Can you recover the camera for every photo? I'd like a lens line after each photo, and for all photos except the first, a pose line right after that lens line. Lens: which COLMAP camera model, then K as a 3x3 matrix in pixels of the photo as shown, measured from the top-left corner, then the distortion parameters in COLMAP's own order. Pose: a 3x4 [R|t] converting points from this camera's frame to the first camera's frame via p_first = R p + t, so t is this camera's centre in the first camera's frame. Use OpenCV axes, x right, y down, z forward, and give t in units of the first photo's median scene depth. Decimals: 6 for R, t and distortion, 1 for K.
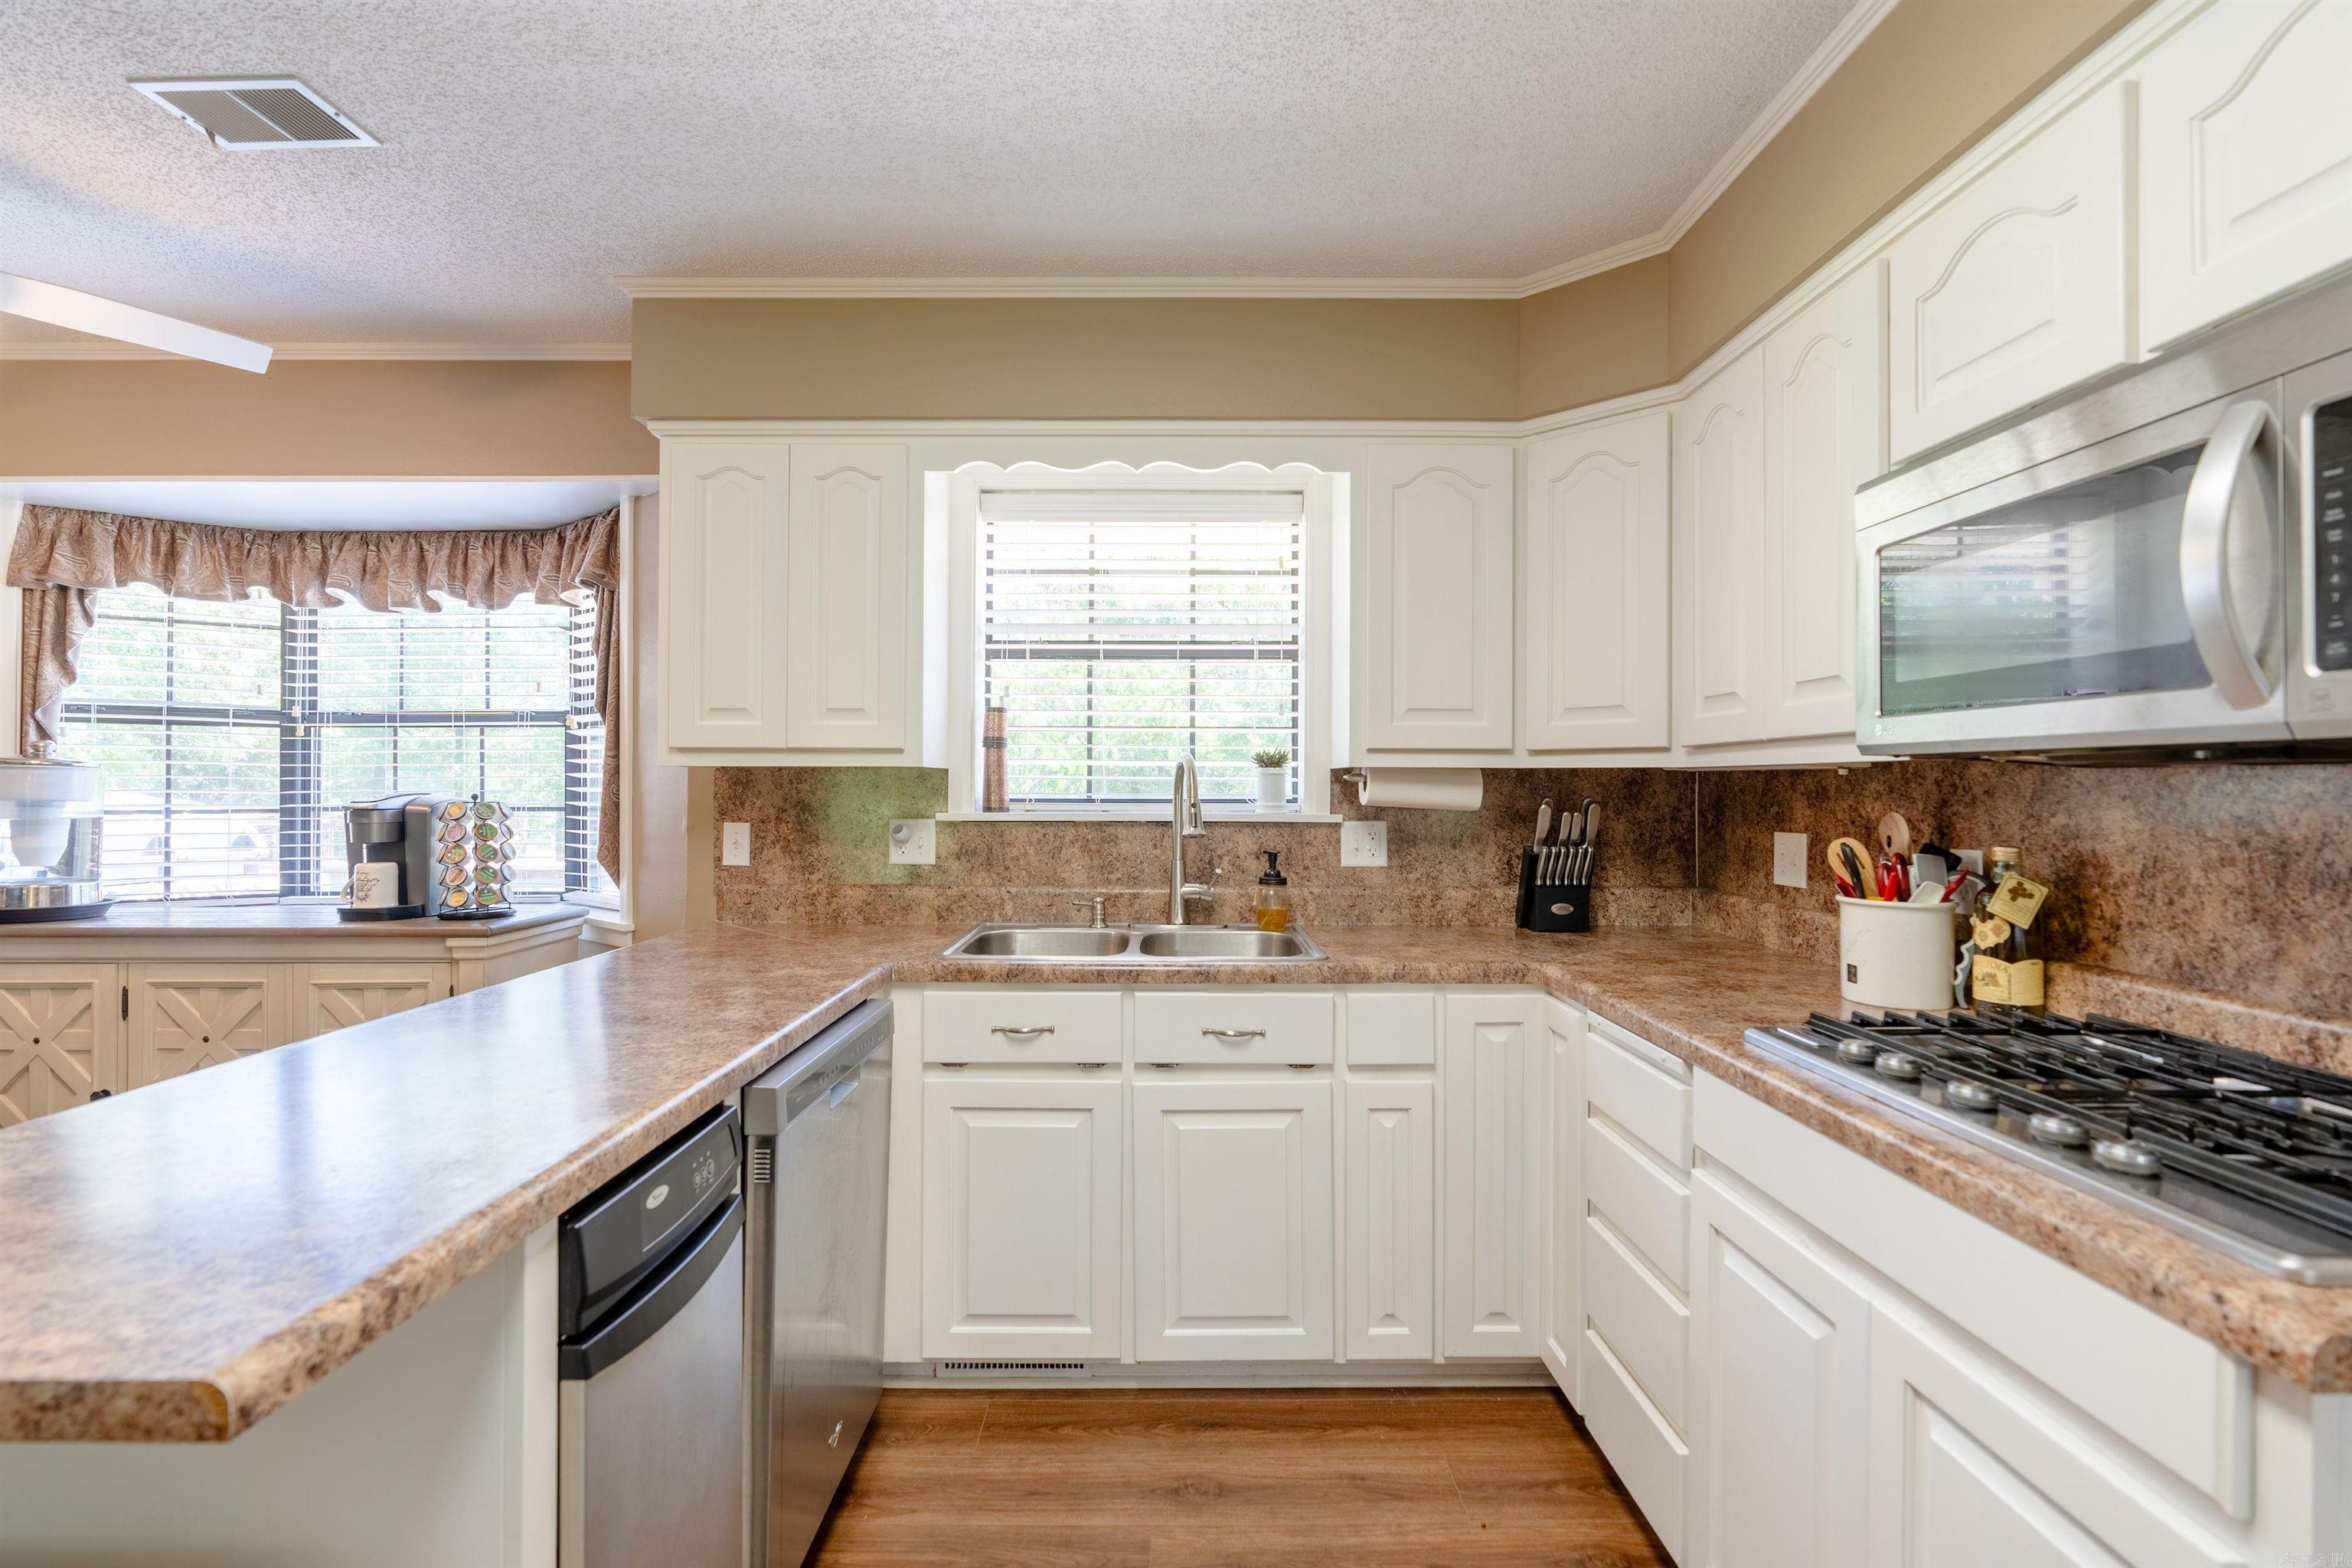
lens RADIAL K [[1060.4, 0, 1172.7], [0, 1060.4, 782.1], [0, 0, 1]] dist [-0.012818, 0.005564]
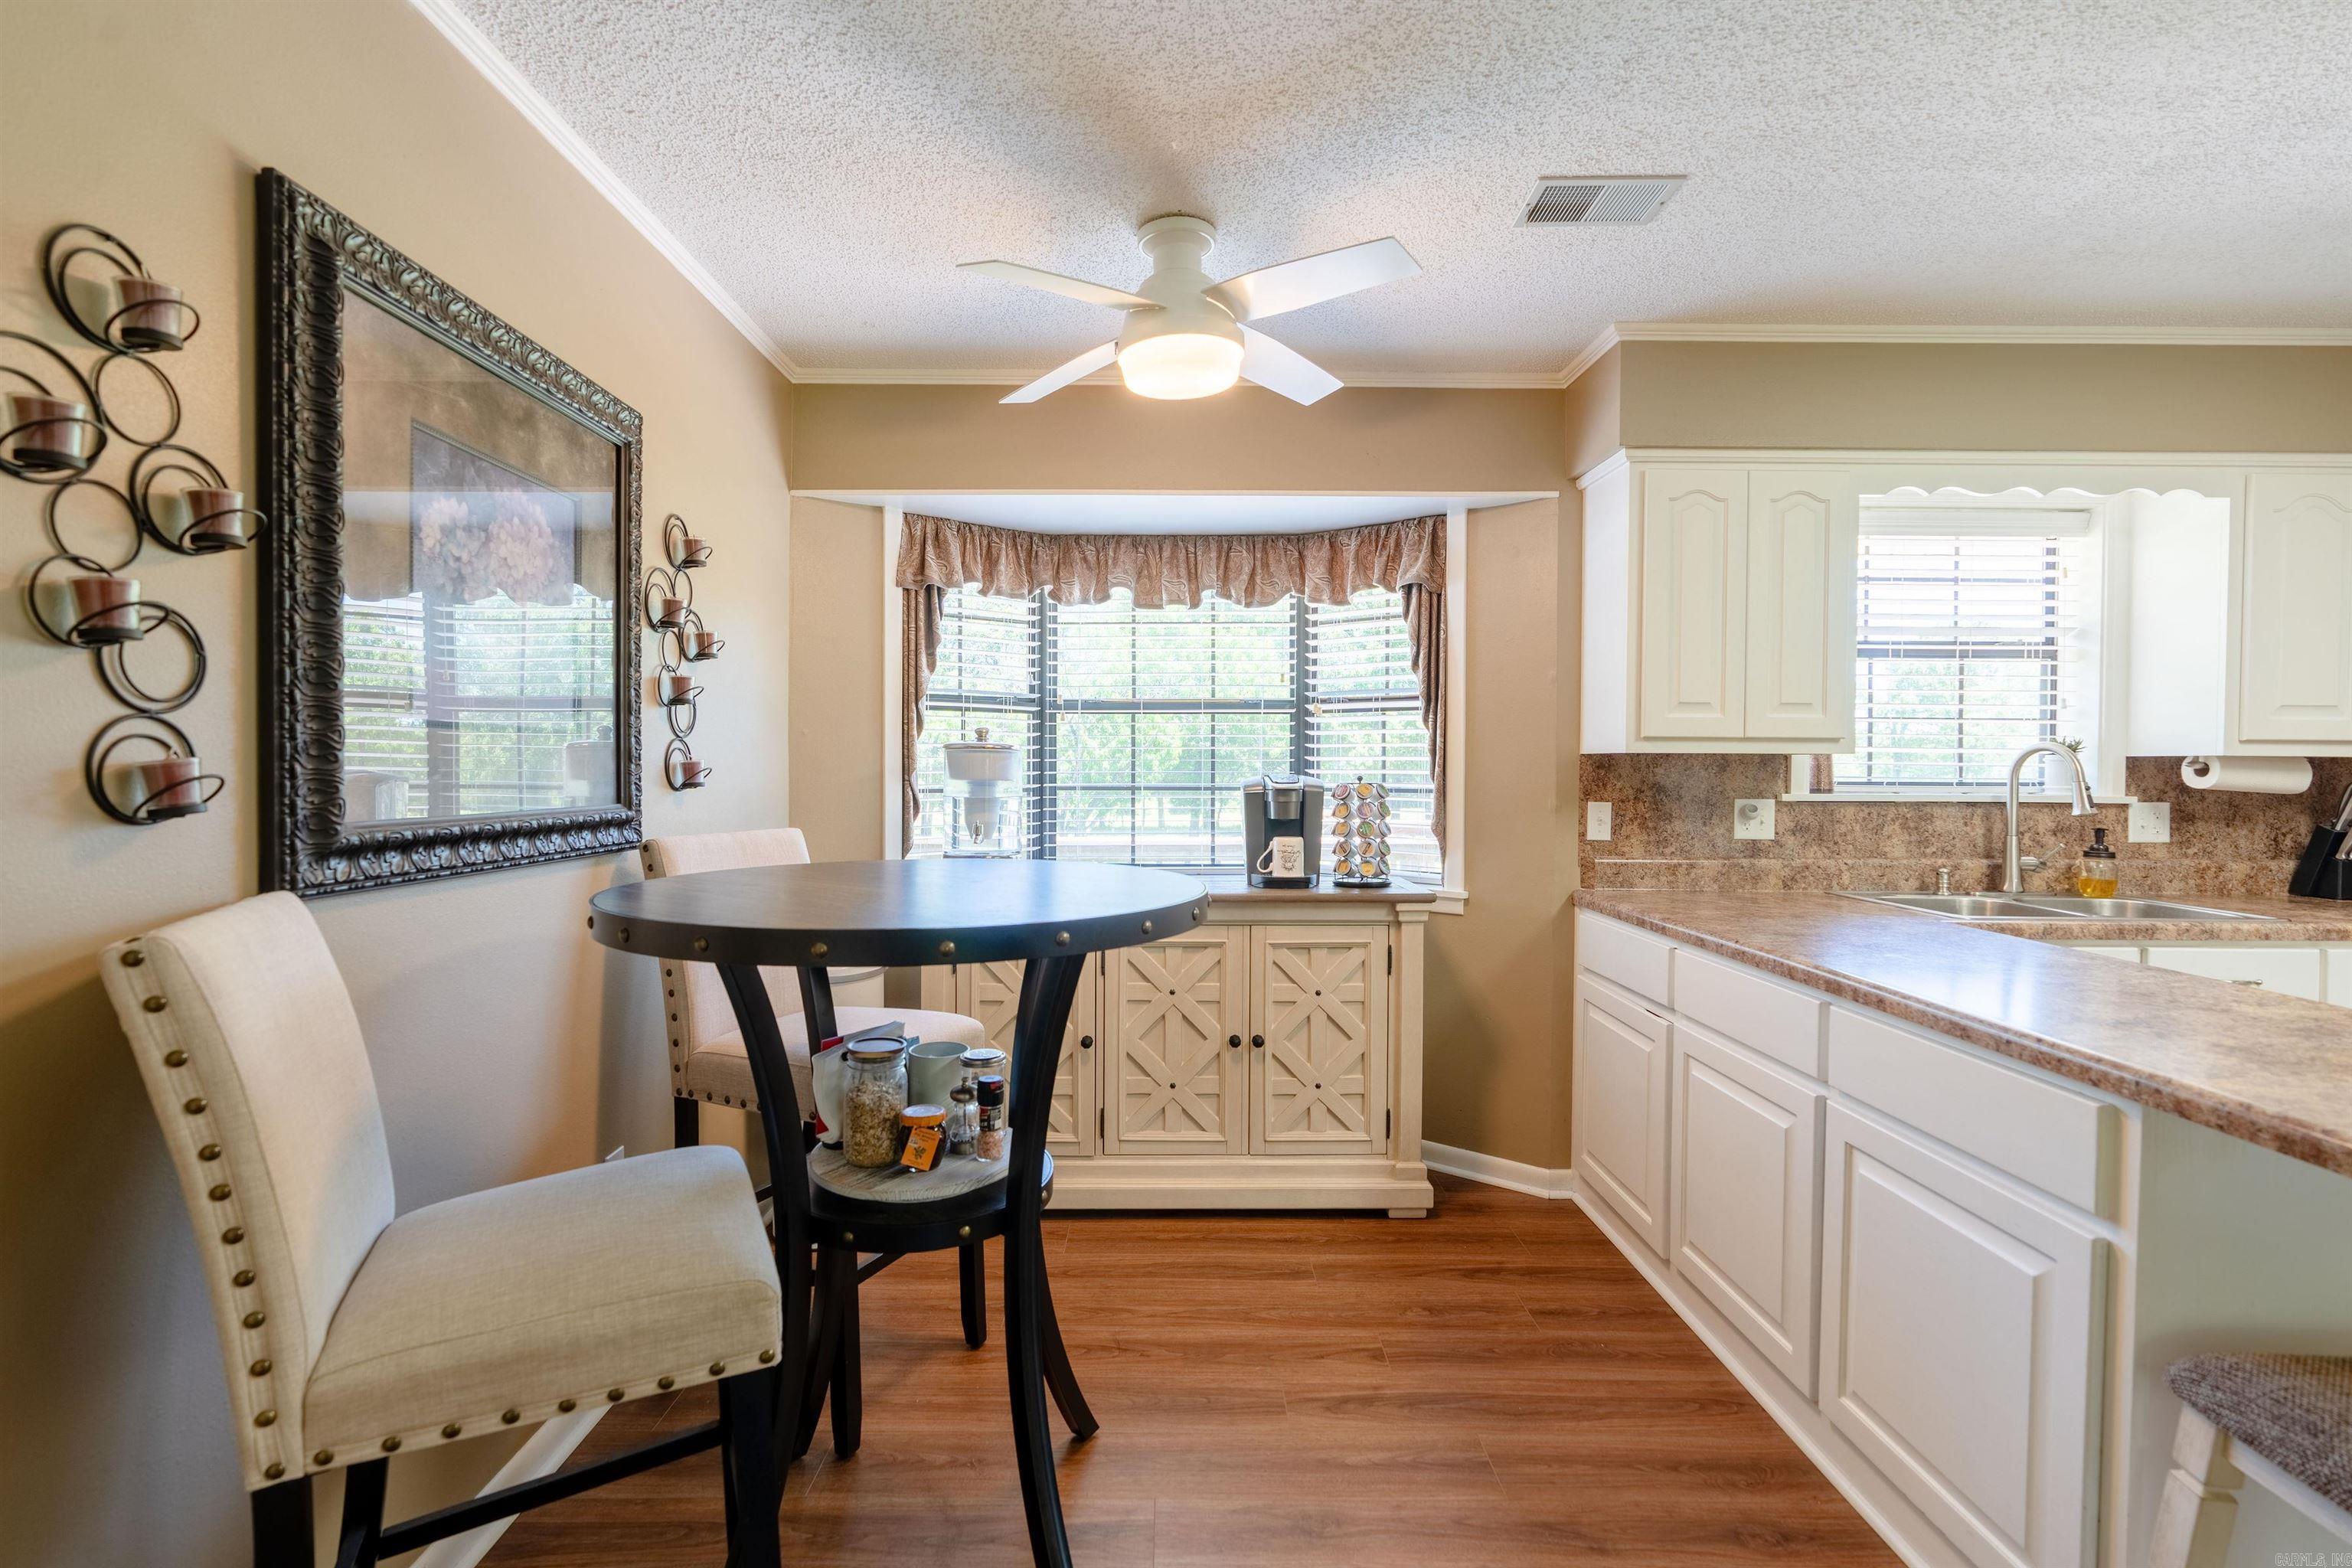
lens RADIAL K [[1060.4, 0, 1172.7], [0, 1060.4, 782.1], [0, 0, 1]] dist [-0.012818, 0.005564]
pose [[0.999992, 0.003319, 0.002296, -0.869655], [-0.003366, 0.999776, 0.020877, -0.005061], [-0.002226, -0.020884, 0.999779, -0.126777]]
